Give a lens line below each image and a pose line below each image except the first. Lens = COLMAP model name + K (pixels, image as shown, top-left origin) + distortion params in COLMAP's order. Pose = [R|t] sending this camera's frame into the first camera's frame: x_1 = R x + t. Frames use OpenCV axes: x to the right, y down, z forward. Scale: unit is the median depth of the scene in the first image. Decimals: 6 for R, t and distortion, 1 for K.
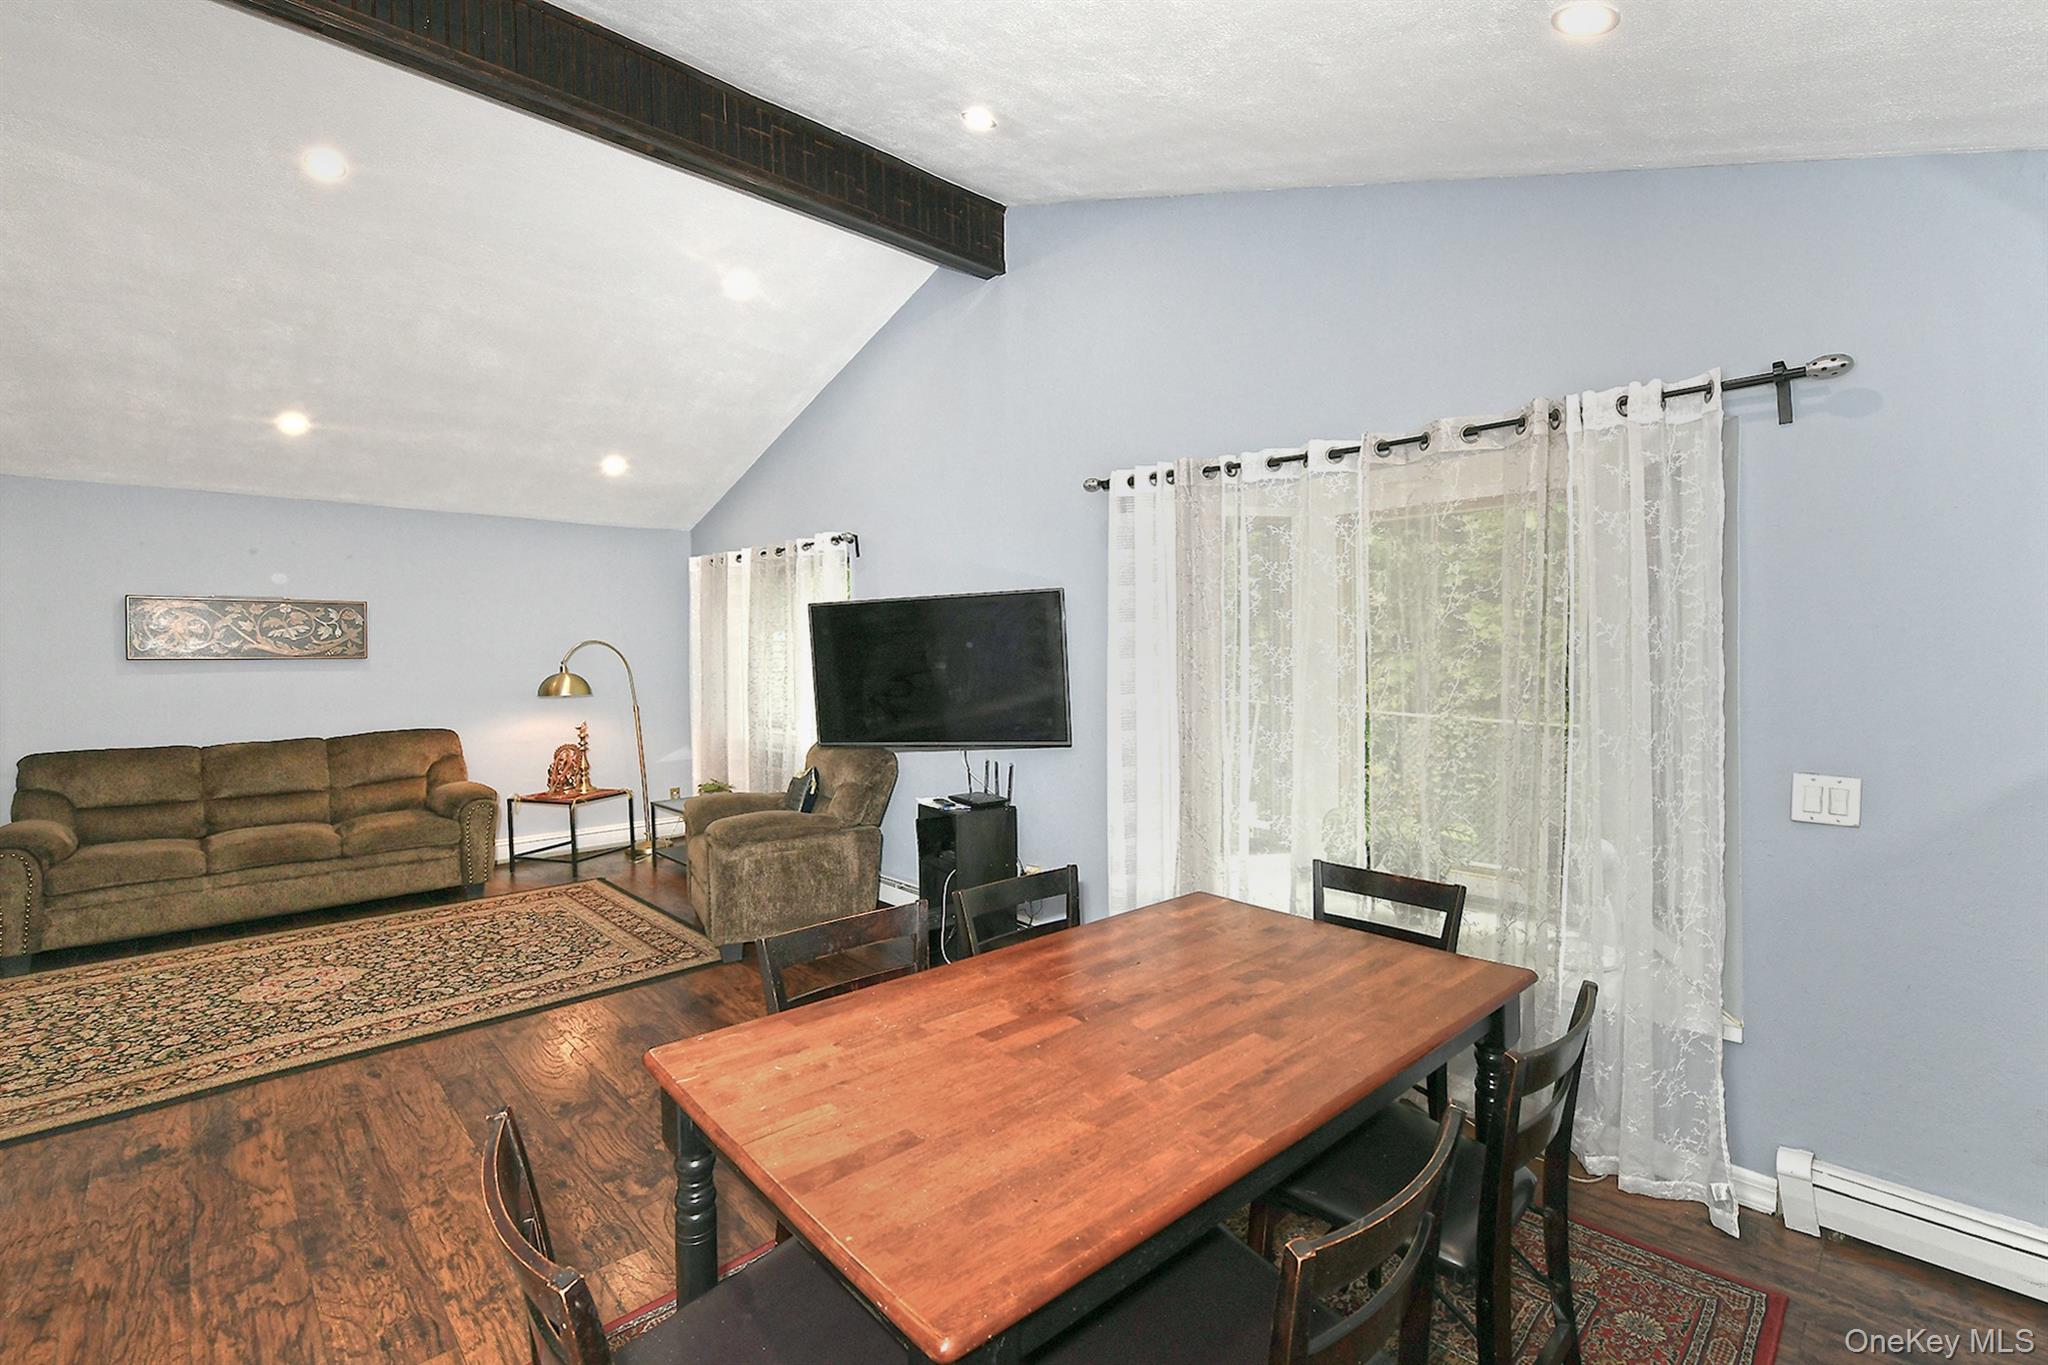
lens RADIAL K [[831.4, 0, 1039.3], [0, 831.4, 672.1], [0, 0, 1]] dist [-0.014916, -0.000727]
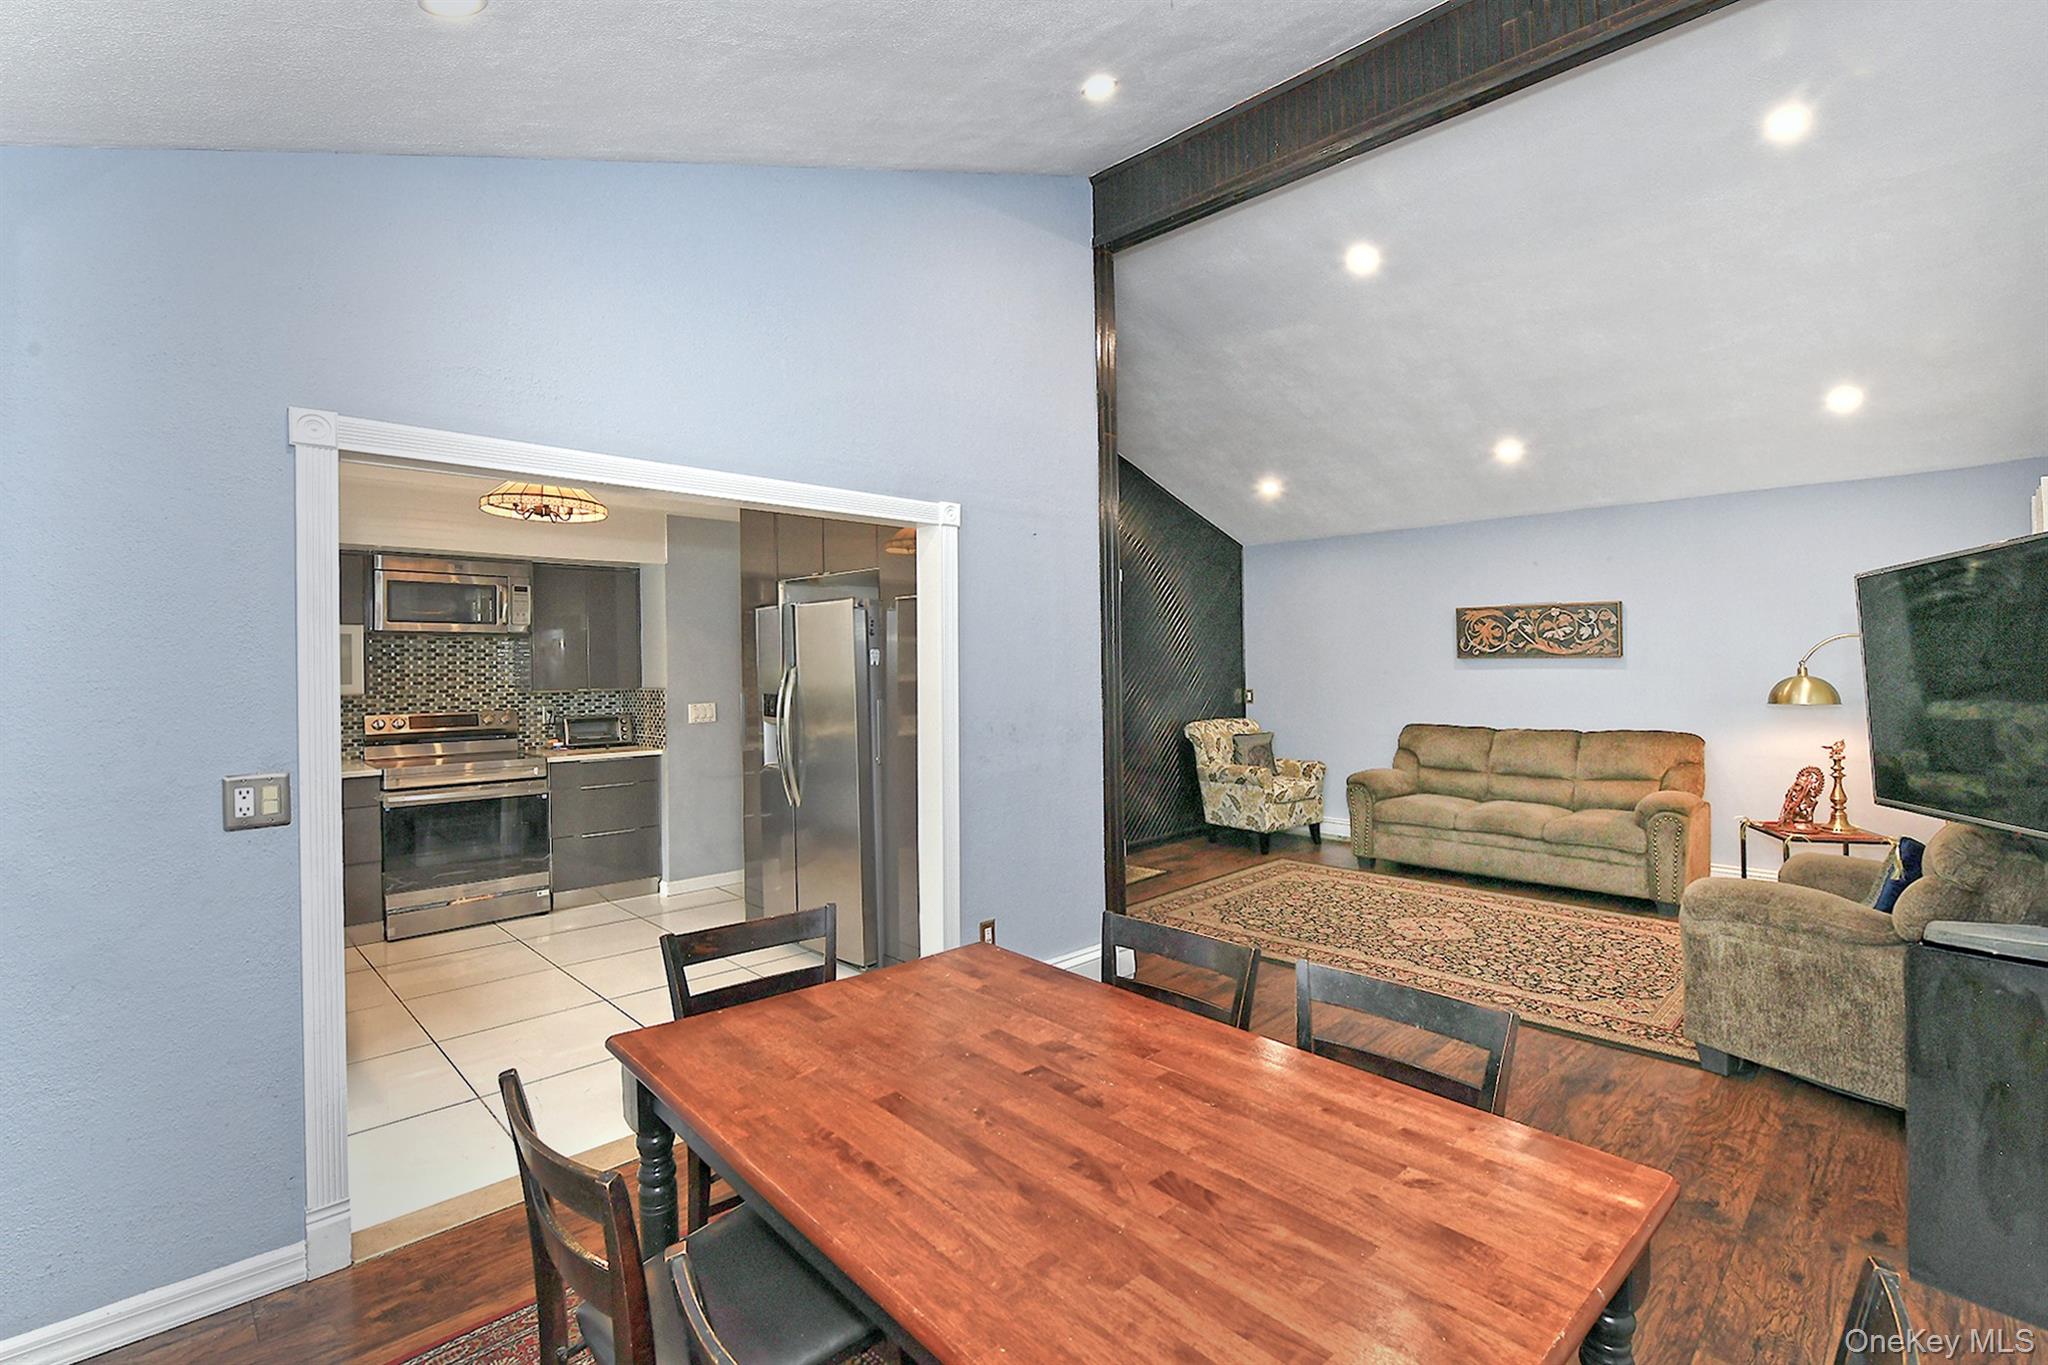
lens RADIAL K [[969.4, 0, 1135.5], [0, 969.4, 653.9], [0, 0, 1]] dist [0.000913, 0.000223]
pose [[0.081154, 0.001707, -0.996700, 0.407808], [-0.014836, 0.999890, 0.000504, -0.014963], [0.996591, 0.014746, 0.081170, 0.373977]]
